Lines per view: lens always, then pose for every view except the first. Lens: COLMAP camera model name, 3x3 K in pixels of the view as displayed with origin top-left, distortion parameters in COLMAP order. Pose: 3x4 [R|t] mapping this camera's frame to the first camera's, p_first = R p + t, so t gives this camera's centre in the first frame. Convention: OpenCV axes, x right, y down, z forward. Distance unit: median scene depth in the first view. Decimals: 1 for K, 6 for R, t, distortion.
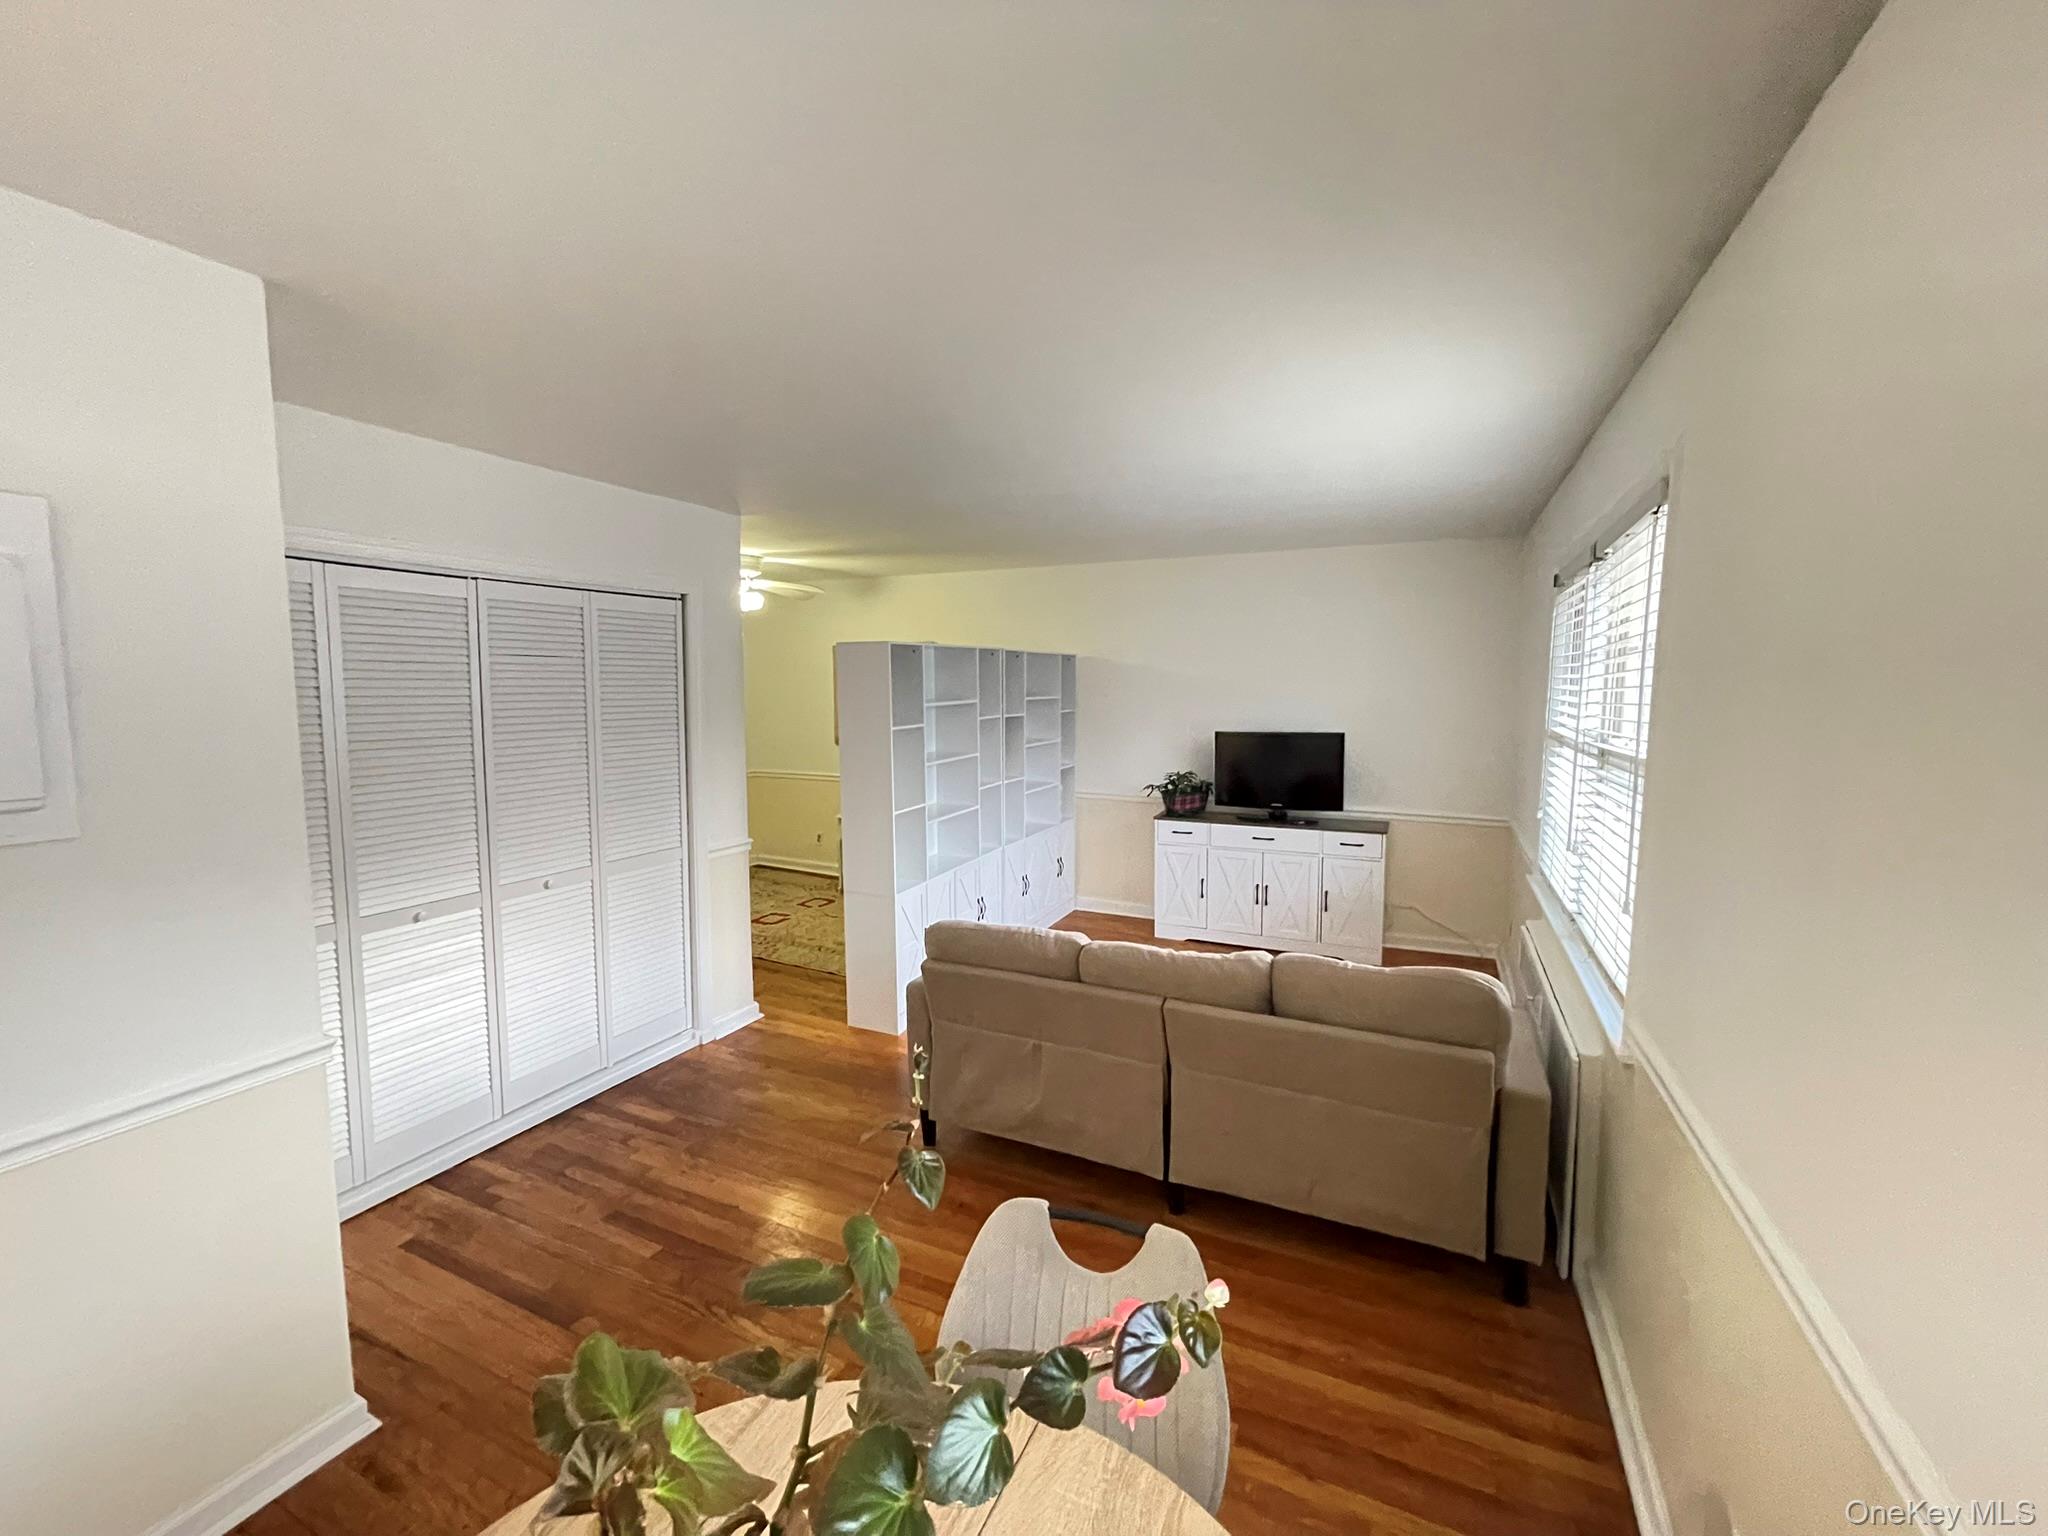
lens RADIAL K [[826.8, 0, 1014.8], [0, 826.8, 766.8], [0, 0, 1]] dist [-0.005336, 0.000785]
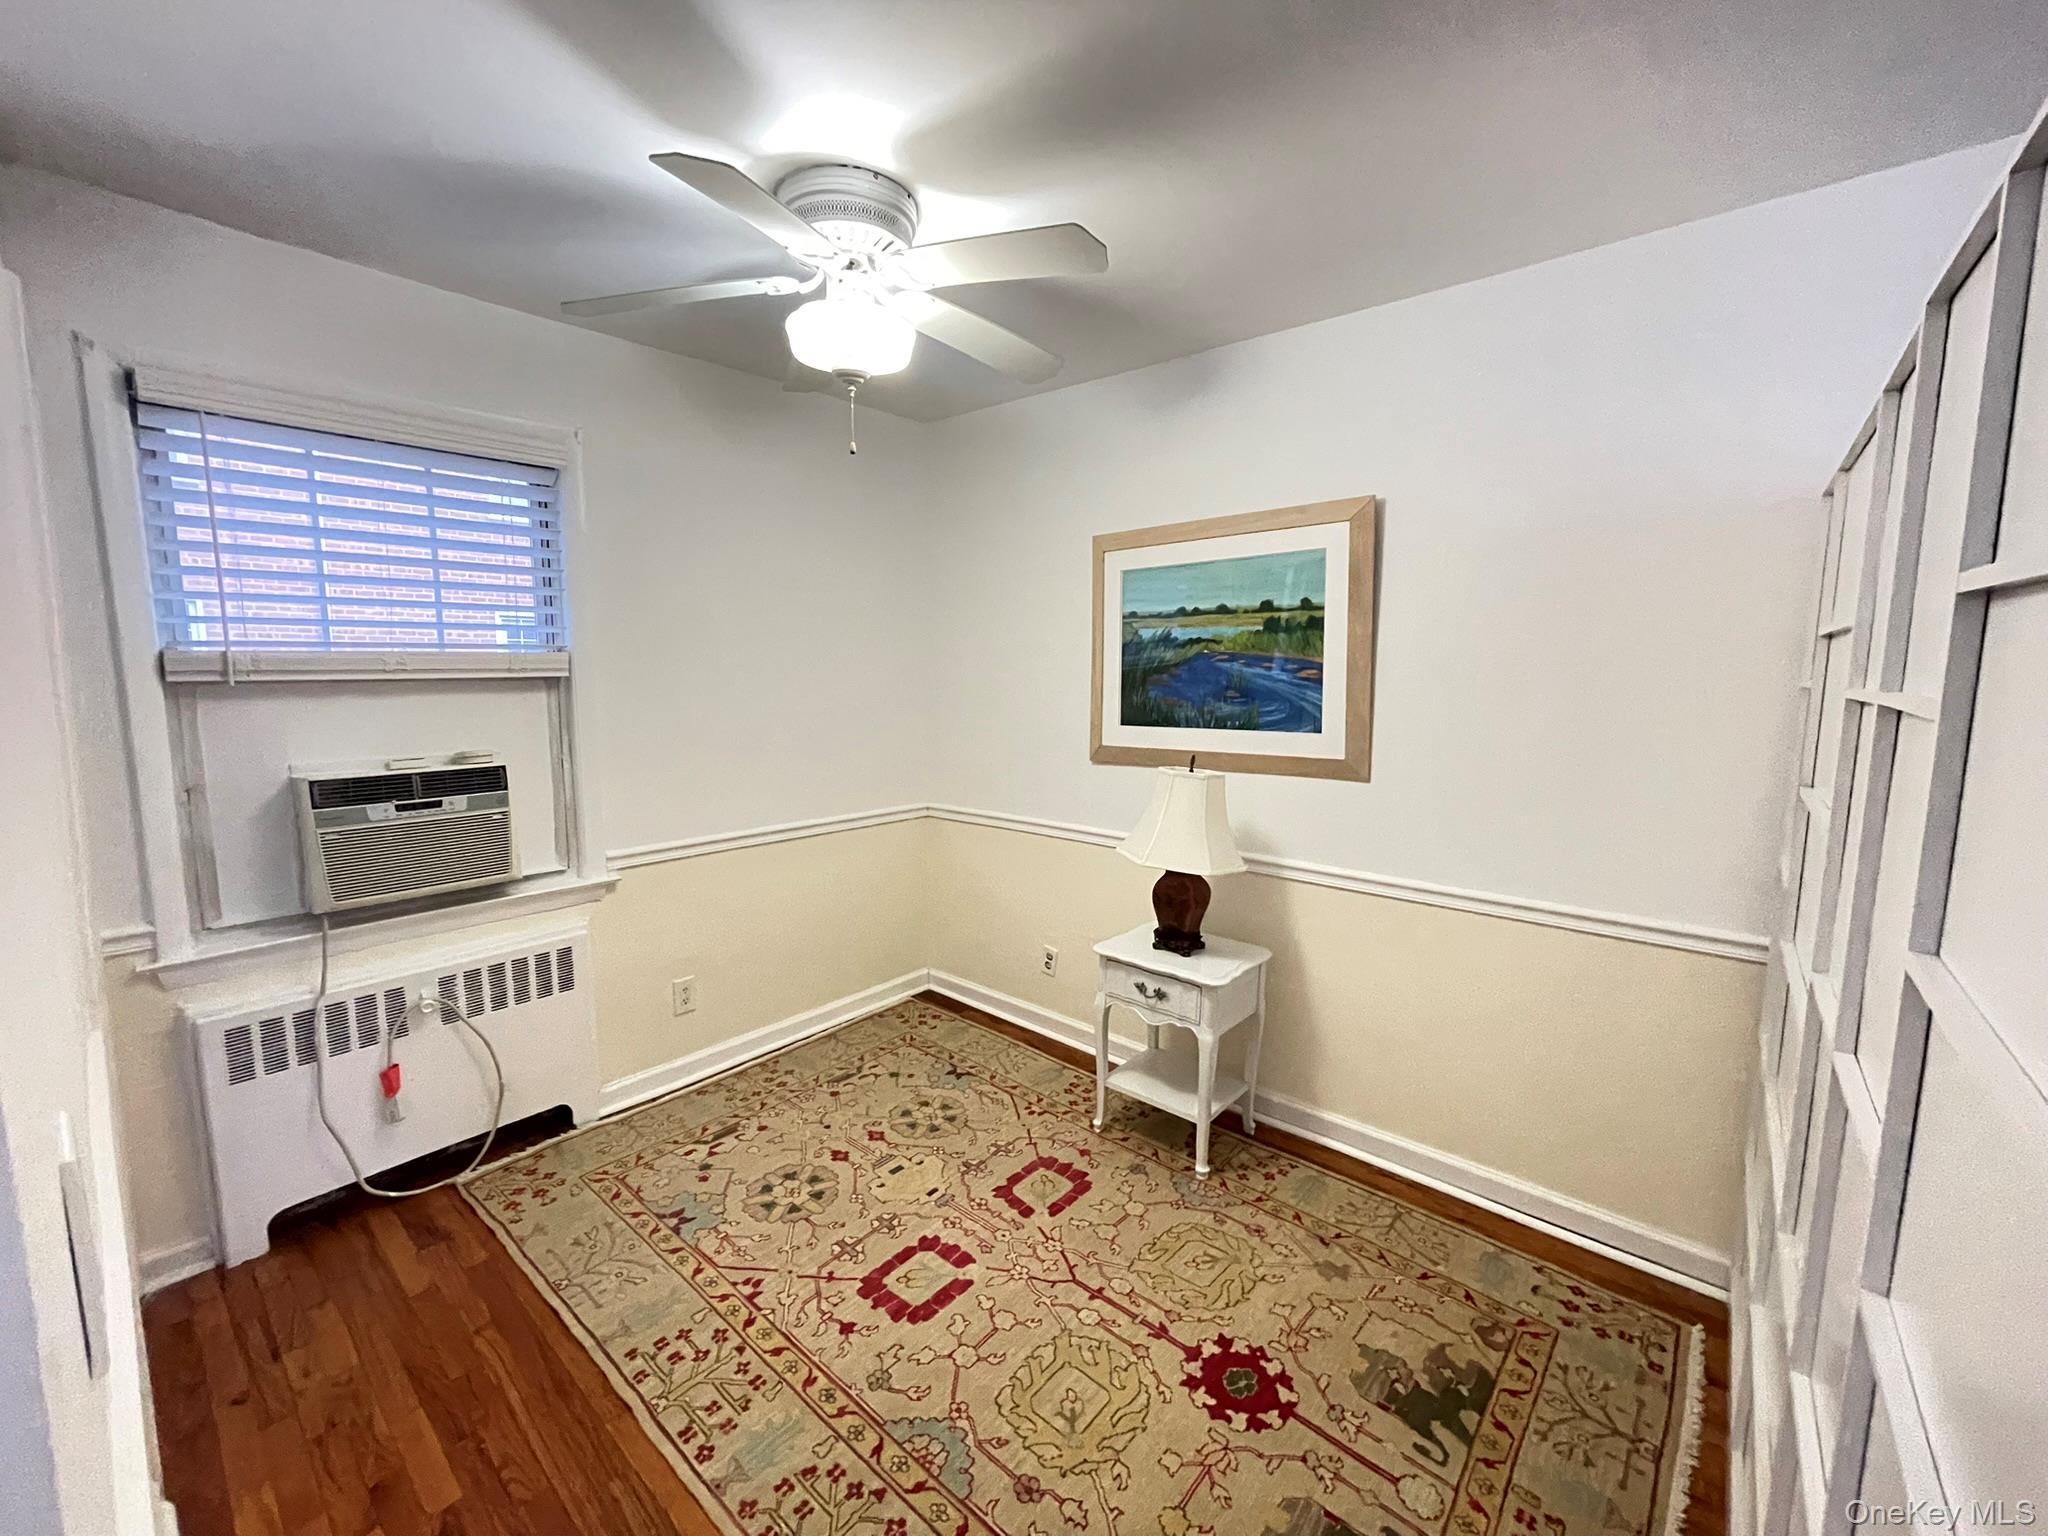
lens RADIAL K [[826.8, 0, 1014.8], [0, 826.8, 766.8], [0, 0, 1]] dist [-0.005336, 0.000785]
pose [[0.965252, 0.031535, -0.259413, -0.241077], [-0.026181, 0.999367, 0.024072, -0.058146], [0.260008, -0.016444, 0.965467, 0.953155]]
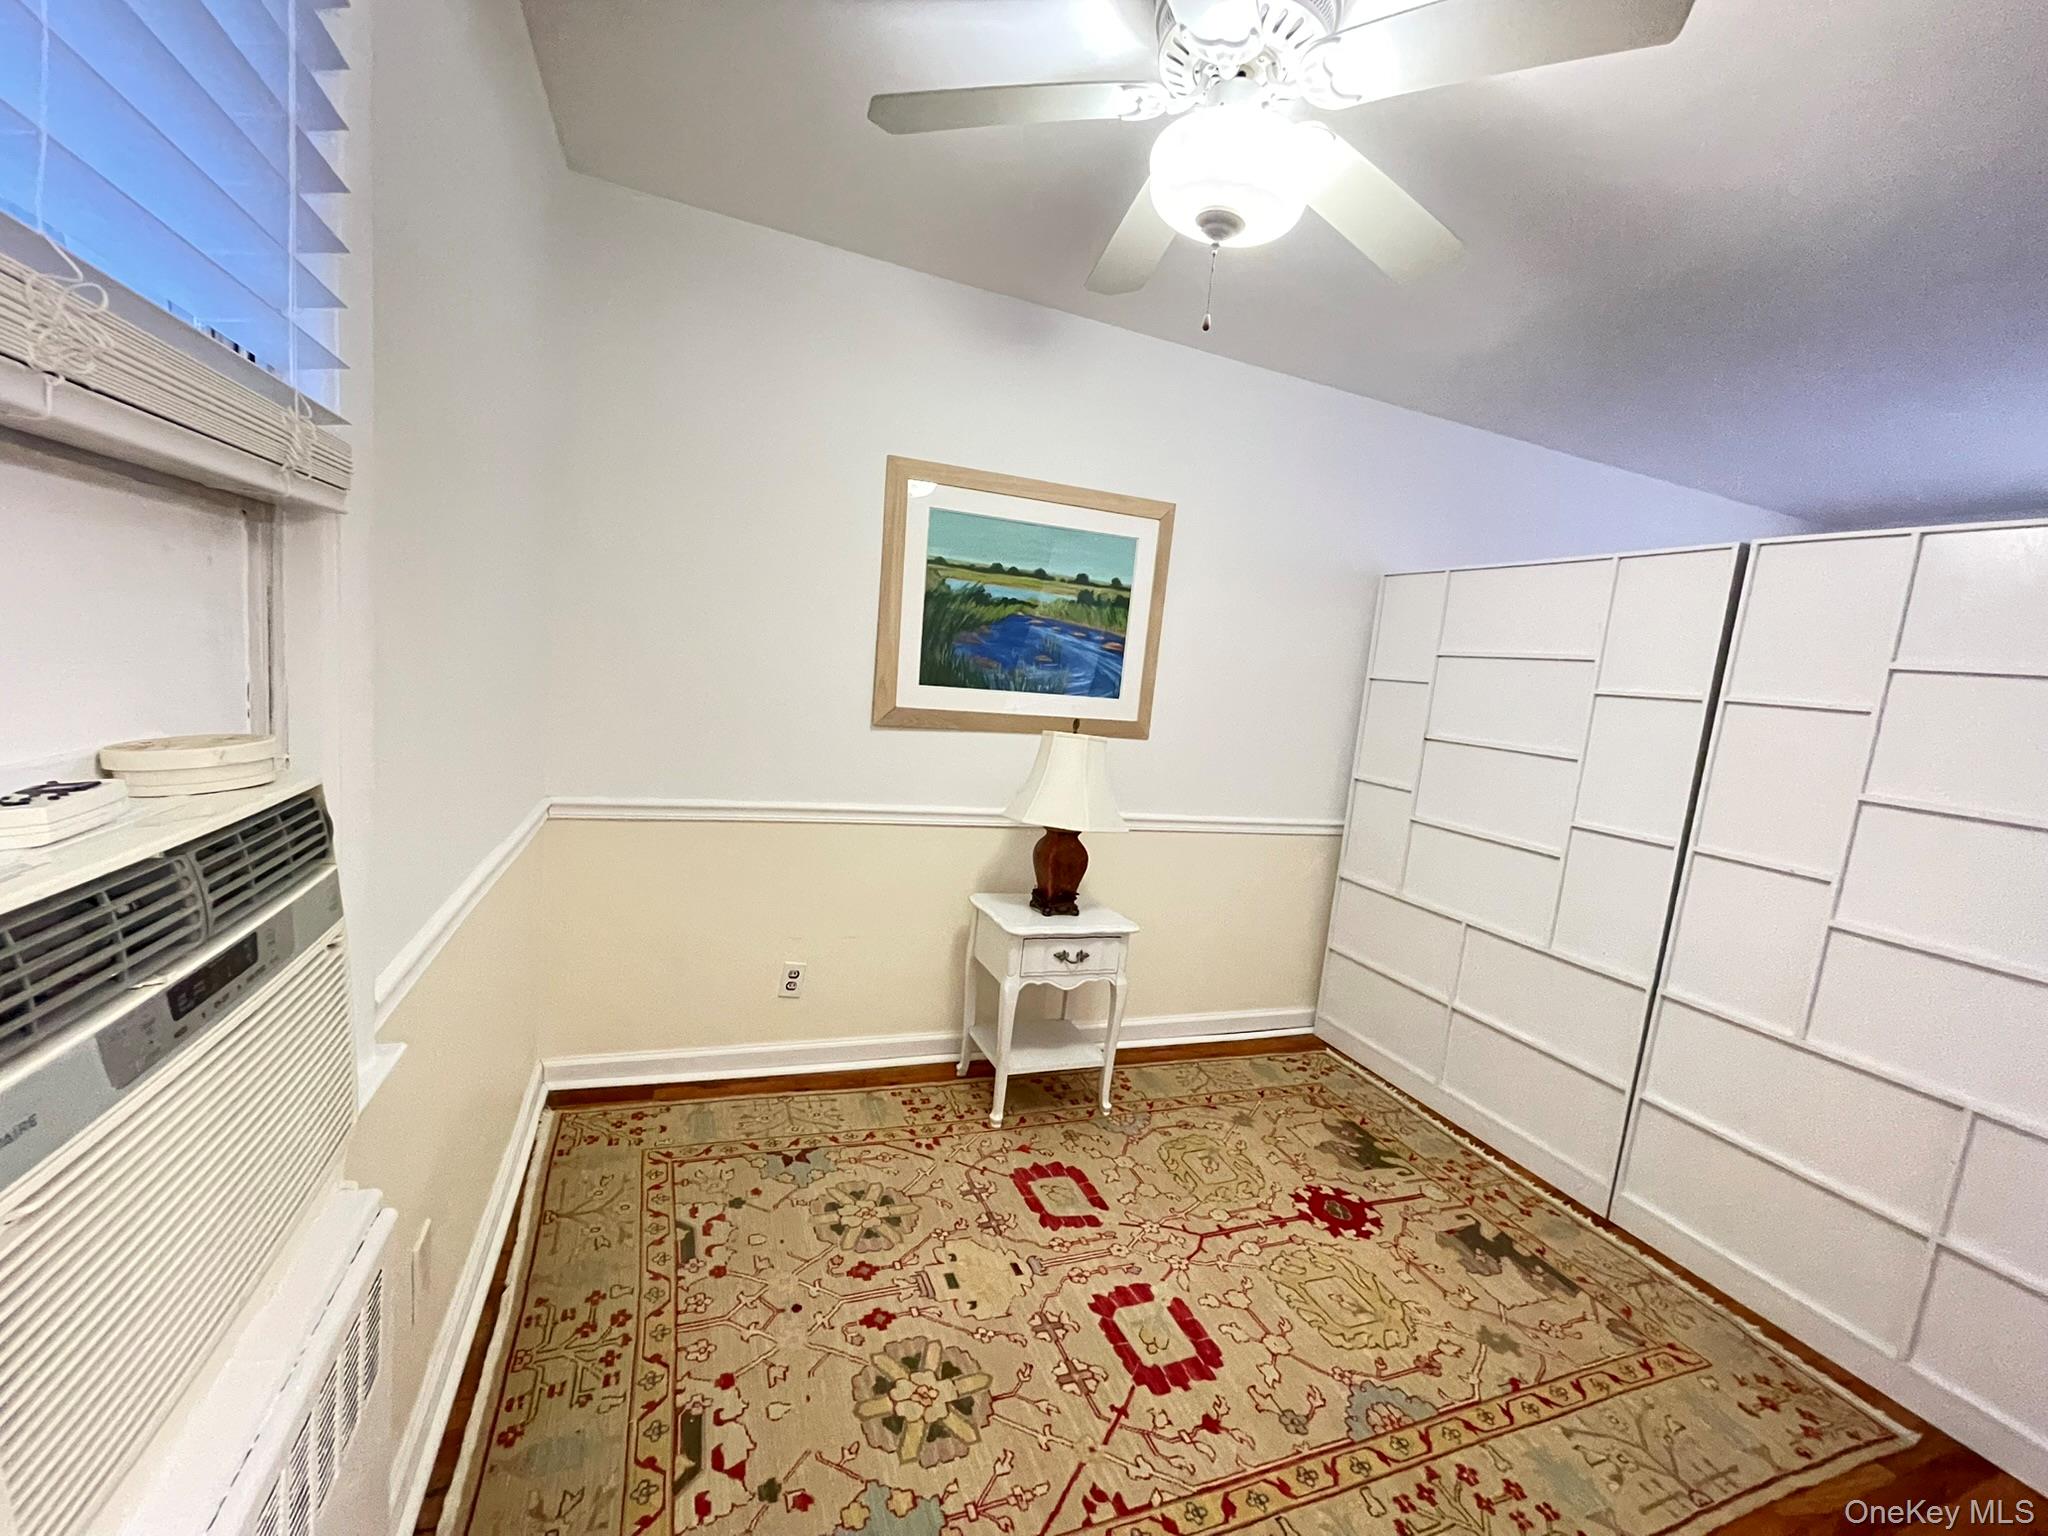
lens RADIAL K [[826.8, 0, 1014.8], [0, 826.8, 766.8], [0, 0, 1]] dist [-0.005336, 0.000785]
pose [[0.674230, -0.019661, 0.738260, -0.765105], [-0.020607, 0.998755, 0.045419, -0.046387], [-0.738234, -0.045836, 0.672985, 1.191370]]
